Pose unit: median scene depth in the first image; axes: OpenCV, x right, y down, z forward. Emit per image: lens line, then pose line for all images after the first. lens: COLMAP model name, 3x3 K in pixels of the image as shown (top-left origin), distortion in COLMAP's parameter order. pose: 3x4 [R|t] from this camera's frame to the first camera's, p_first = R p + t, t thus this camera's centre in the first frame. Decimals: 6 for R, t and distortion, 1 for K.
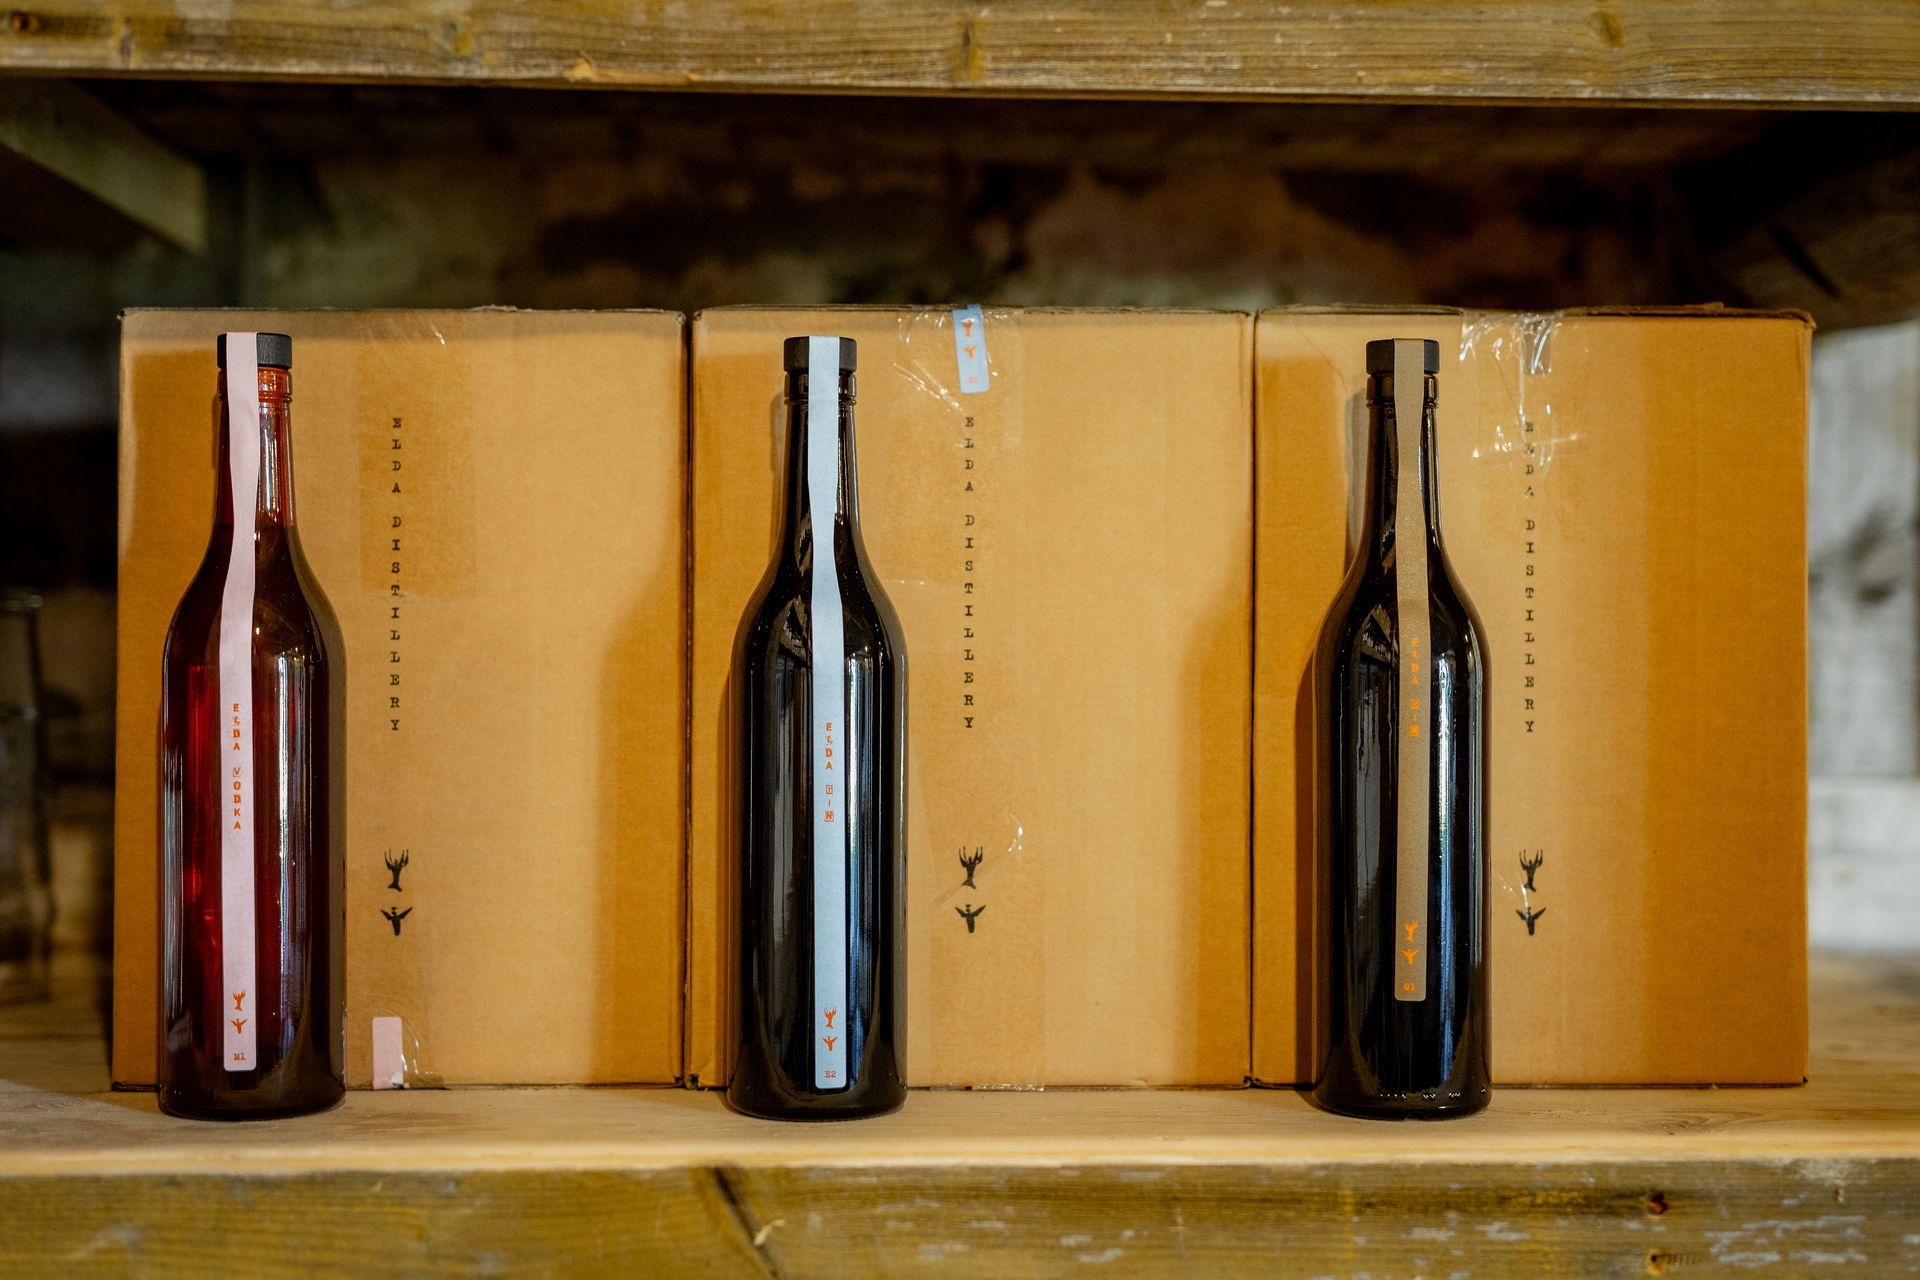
lens RADIAL K [[3369.0, 0, 964.2], [0, 3369.0, 560.0], [0, 0, 1]] dist [0.012453, 0.000000]
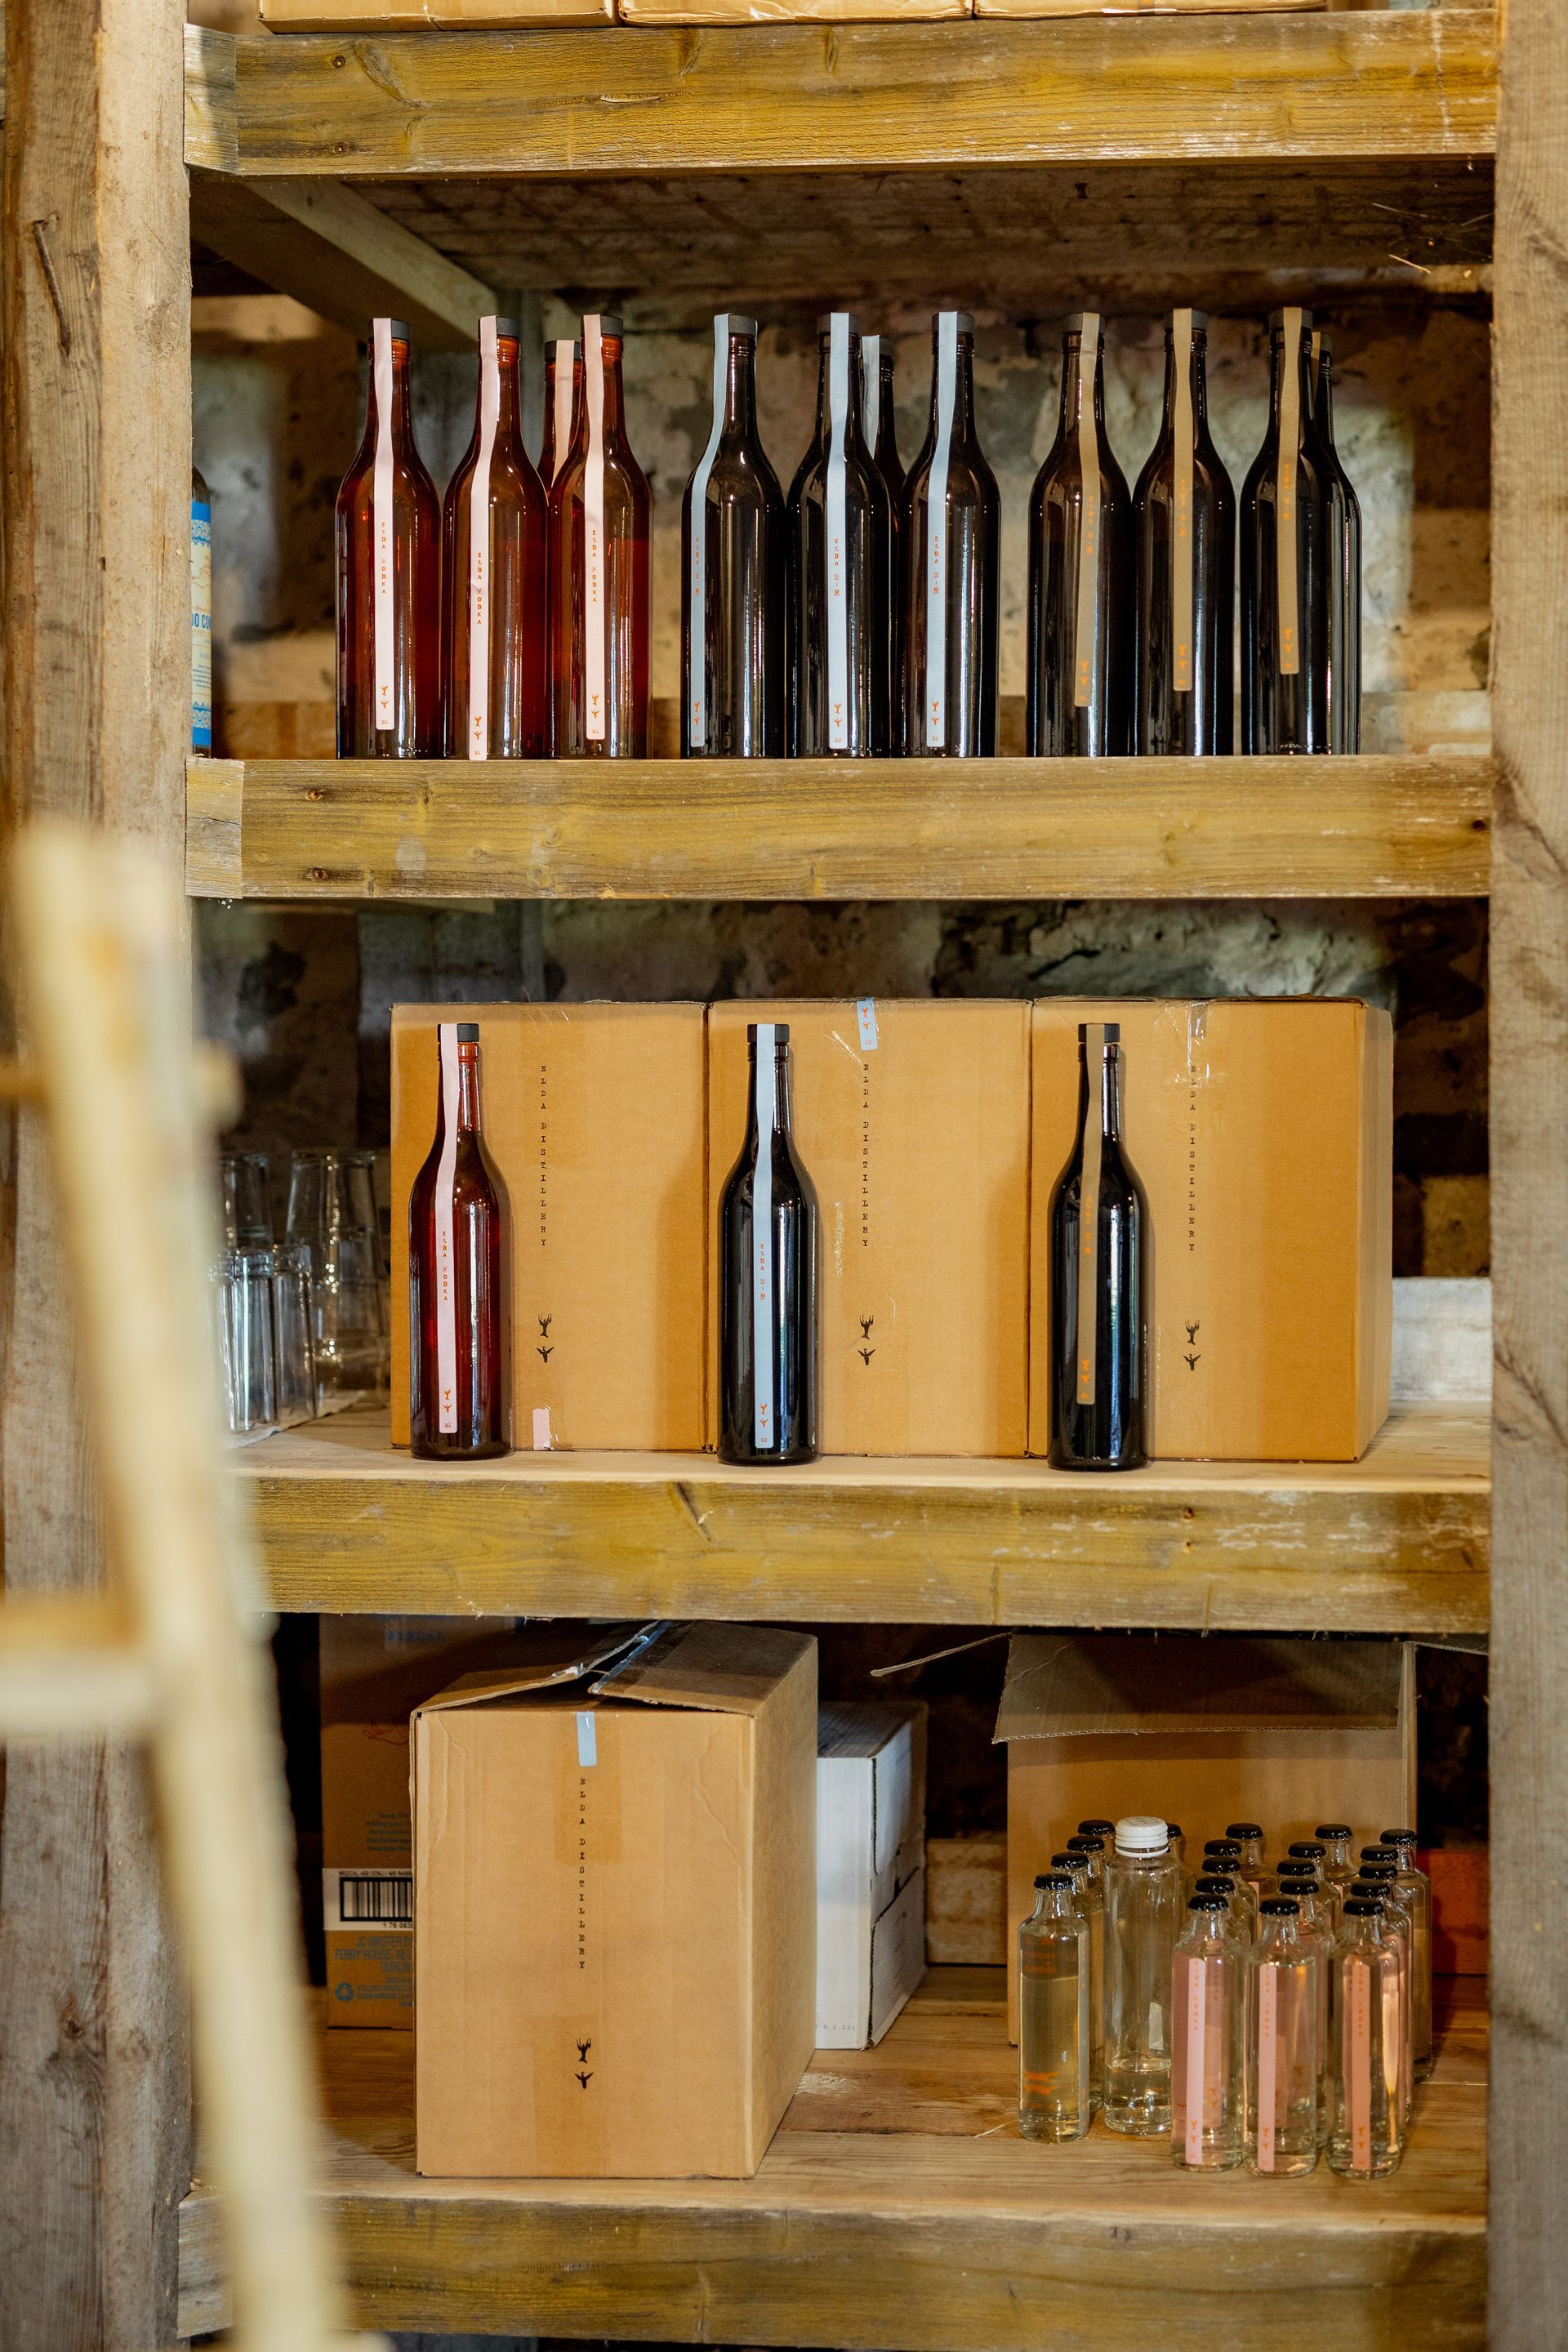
lens RADIAL K [[4127.0, 0, 784.4], [0, 4127.0, 1177.2], [0, 0, 1]] dist [0.012453, 0.000000]
pose [[0.975519, 0.002344, -0.219905, 0.471763], [0.007076, 0.999091, 0.042042, -0.082234], [0.219803, -0.042569, 0.974615, -1.174872]]
